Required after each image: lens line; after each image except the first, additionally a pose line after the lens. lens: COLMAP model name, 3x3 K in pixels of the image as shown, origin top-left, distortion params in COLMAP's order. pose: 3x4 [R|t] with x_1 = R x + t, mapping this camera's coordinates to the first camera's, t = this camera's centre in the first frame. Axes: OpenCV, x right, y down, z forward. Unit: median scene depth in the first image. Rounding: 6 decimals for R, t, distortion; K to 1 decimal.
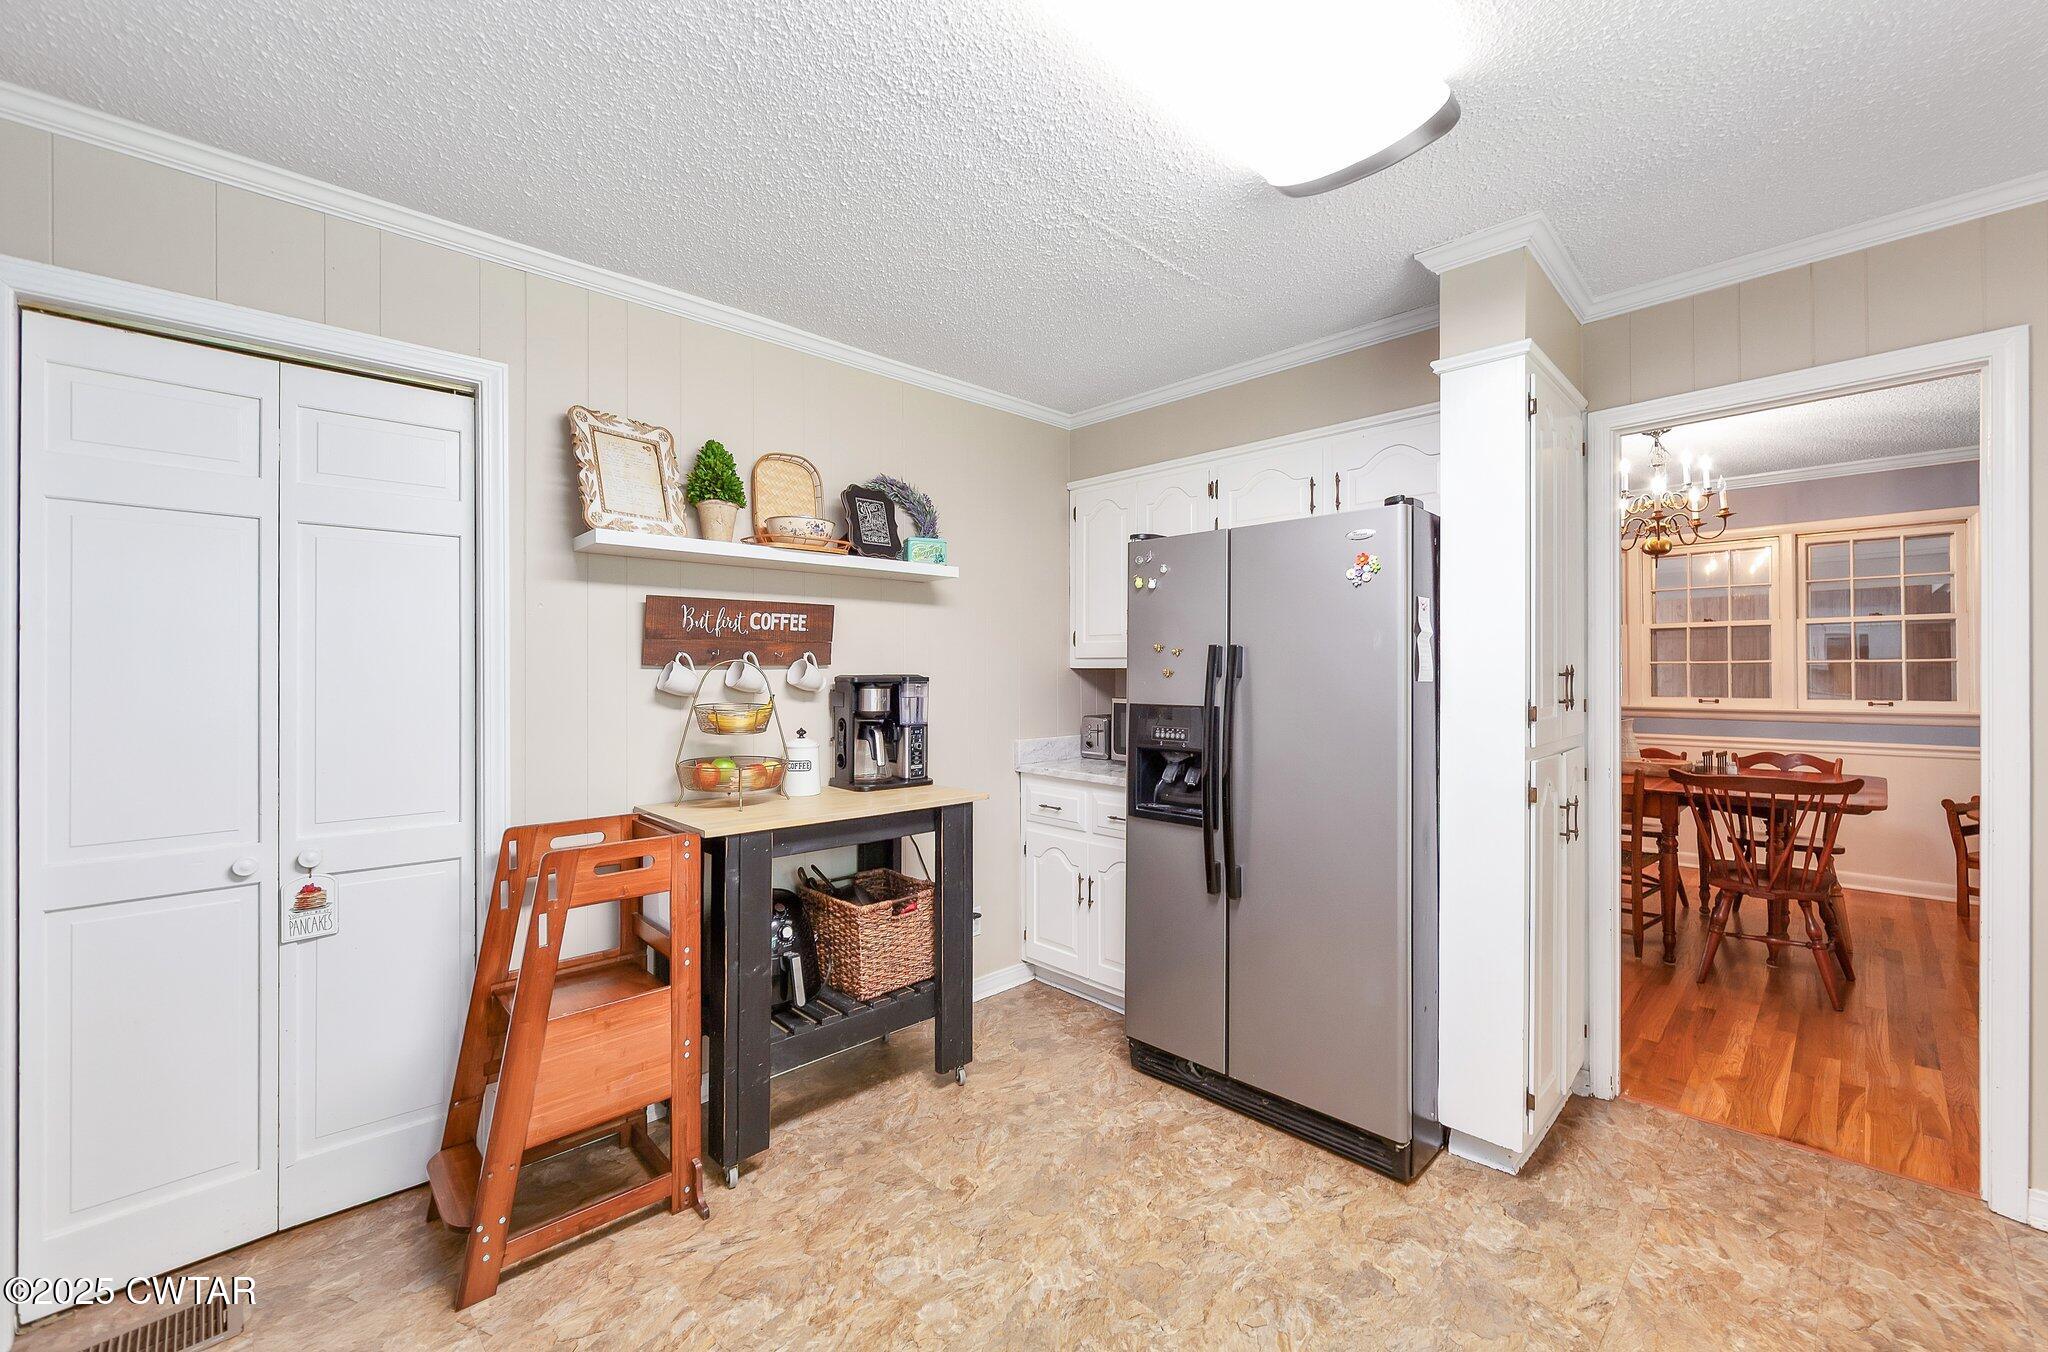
lens RADIAL K [[835.6, 0, 1038.7], [0, 835.6, 663.7], [0, 0, 1]] dist [0.000853, -0.000209]
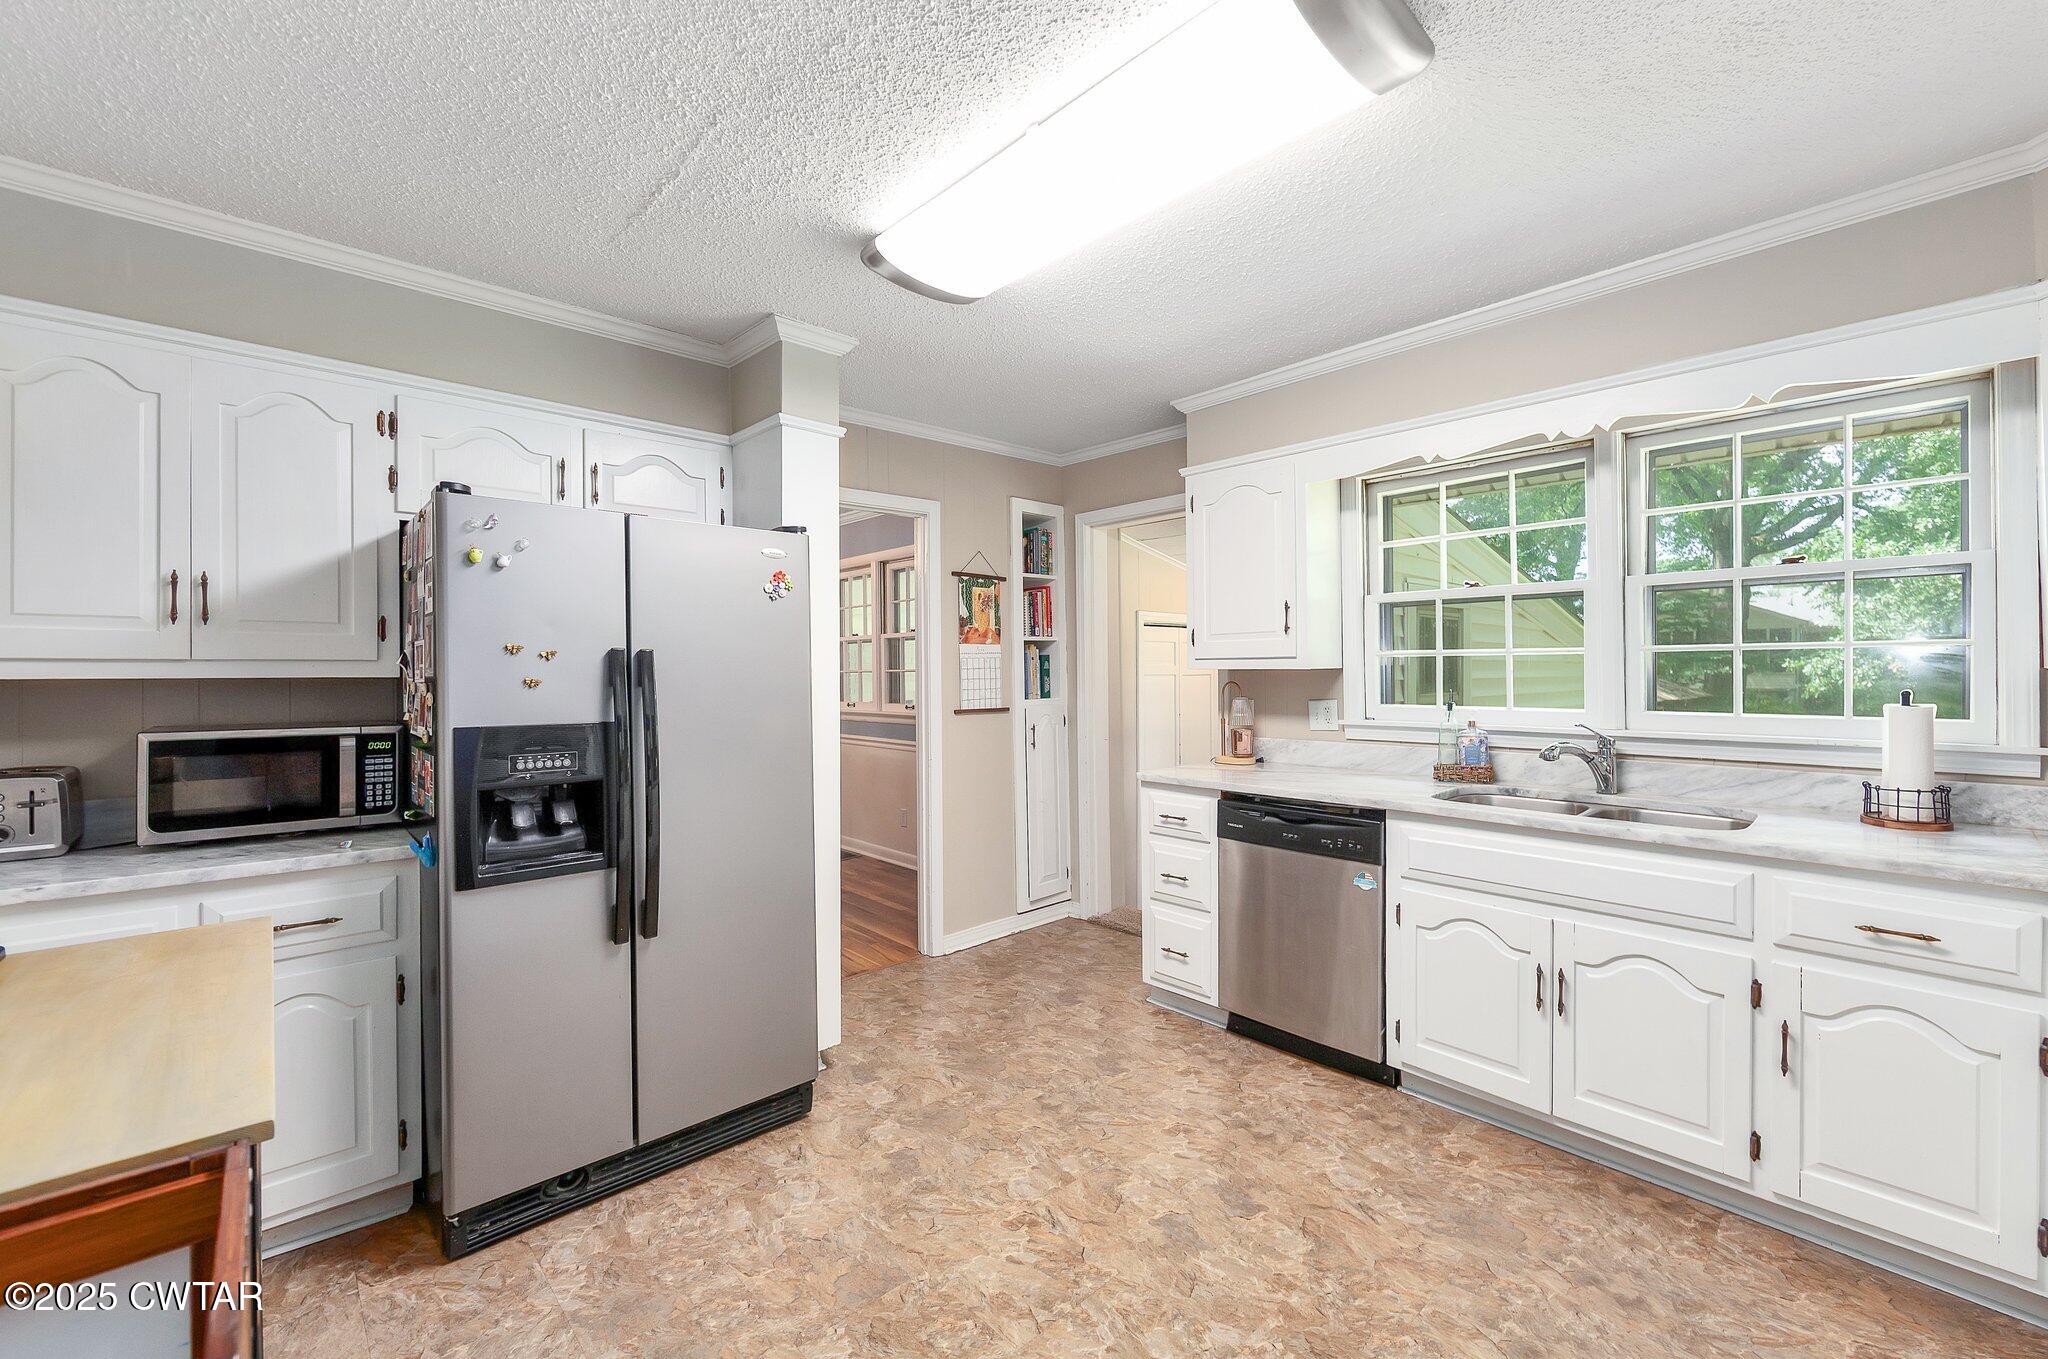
lens RADIAL K [[825.0, 0, 1083.6], [0, 825.0, 678.8], [0, 0, 1]] dist [-0.001117, -0.000206]
pose [[0.000985, -0.002594, 0.999996, -0.644782], [0.004287, 0.999987, 0.002589, 0.008804], [-0.999990, 0.004285, 0.000996, 0.550809]]
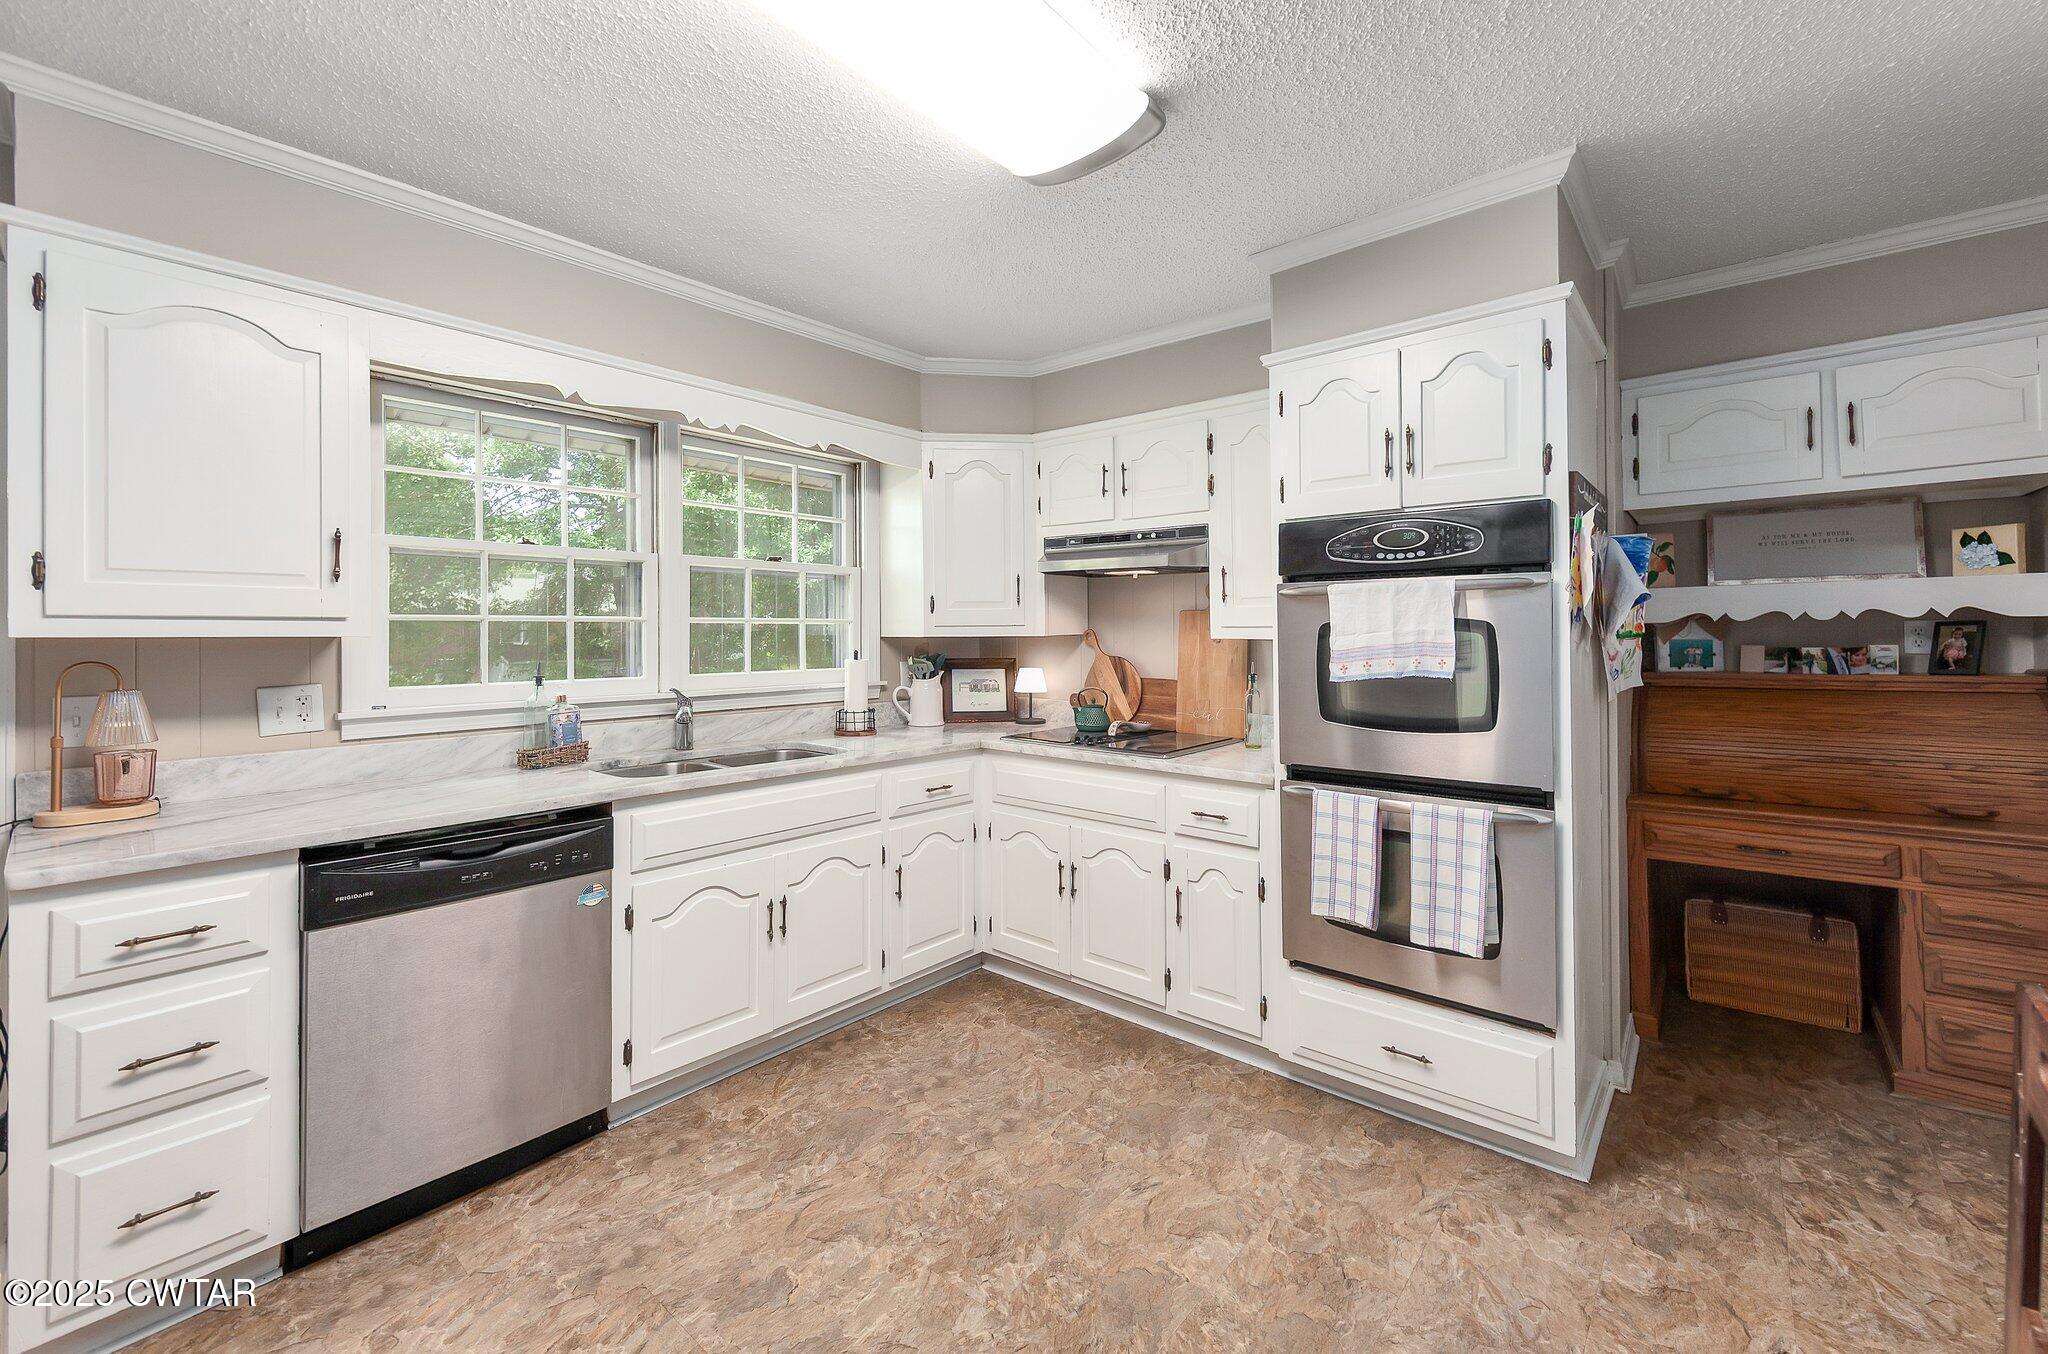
lens RADIAL K [[819.8, 0, 1028.7], [0, 819.8, 623.1], [0, 0, 1]] dist [0.001117, -0.000022]
pose [[-0.997454, 0.011343, -0.070411, 0.036128], [0.012565, 0.999778, -0.016932, 0.006988], [0.070203, -0.017773, -0.997374, 1.111738]]
